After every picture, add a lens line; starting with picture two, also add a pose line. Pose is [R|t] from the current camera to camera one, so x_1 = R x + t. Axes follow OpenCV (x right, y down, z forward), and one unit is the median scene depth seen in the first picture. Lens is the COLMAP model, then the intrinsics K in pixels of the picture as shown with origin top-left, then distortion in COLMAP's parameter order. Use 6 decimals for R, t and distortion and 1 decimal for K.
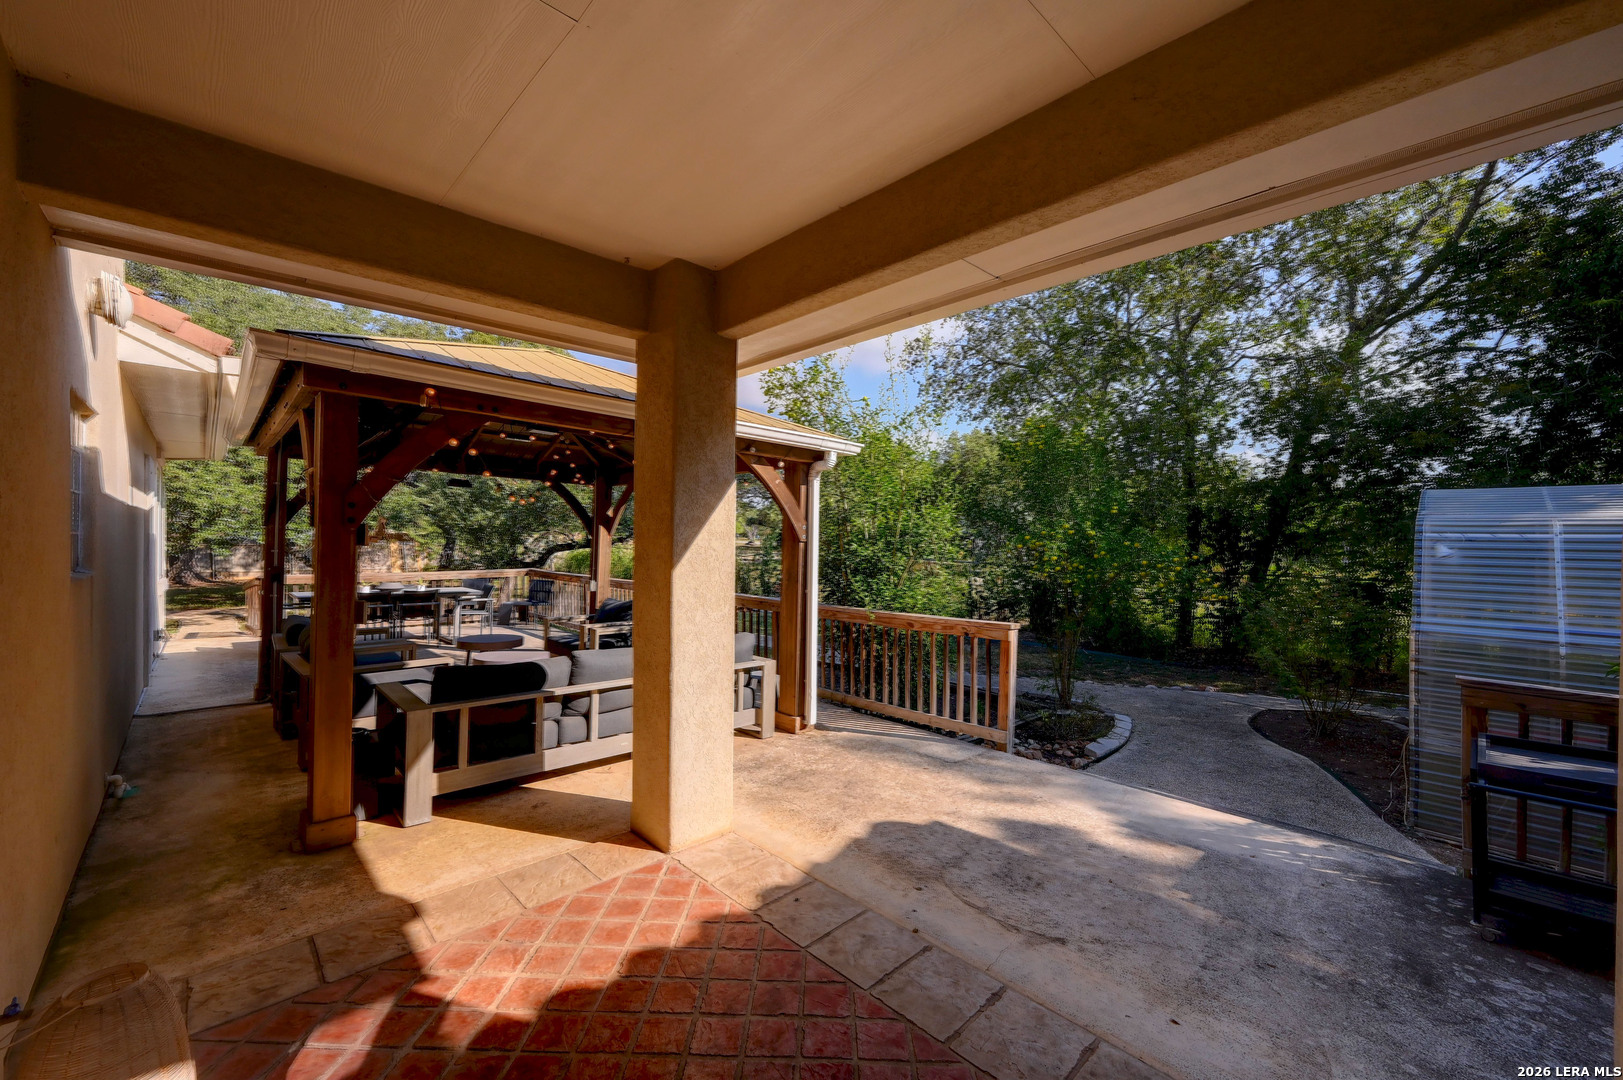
lens RADIAL K [[637.4, 0, 822.7], [0, 637.4, 542.0], [0, 0, 1]] dist [-0.003588, -0.000240]
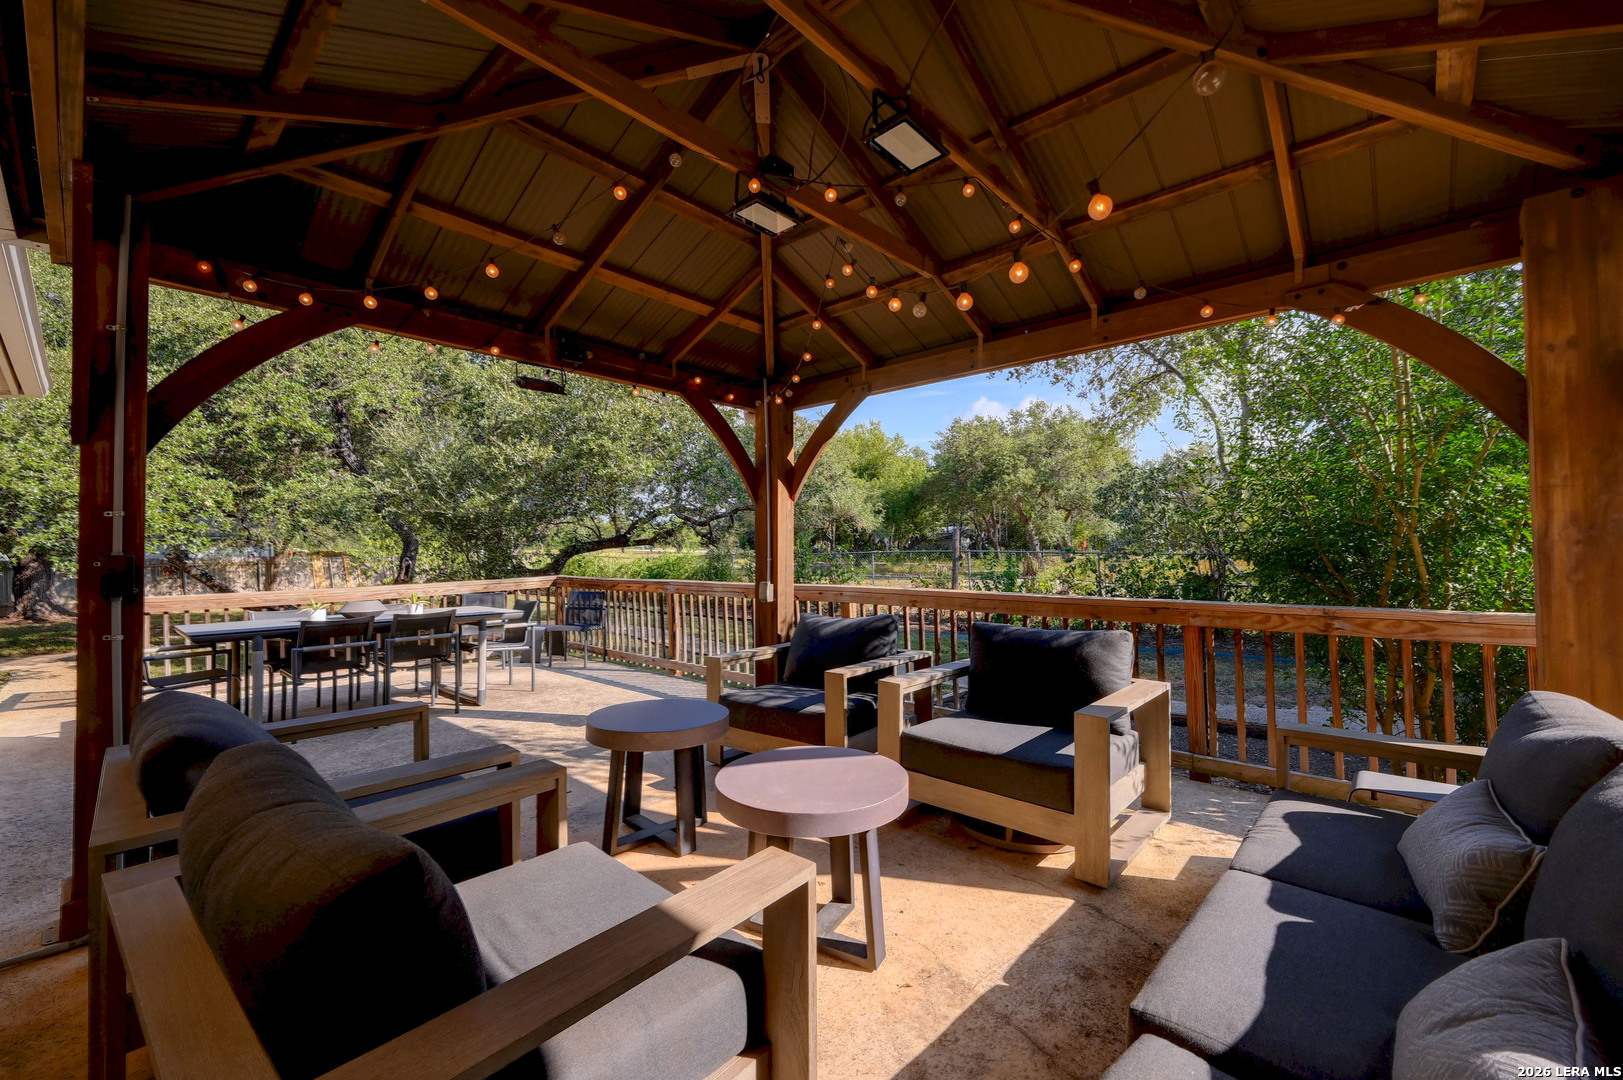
lens RADIAL K [[637.4, 0, 800.7], [0, 637.4, 539.4], [0, 0, 1]] dist [-0.003588, -0.000240]
pose [[0.996880, -0.031309, 0.072463, -0.265224], [0.032627, 0.999322, -0.017070, 0.024678], [-0.071880, 0.019381, 0.997225, 0.324507]]
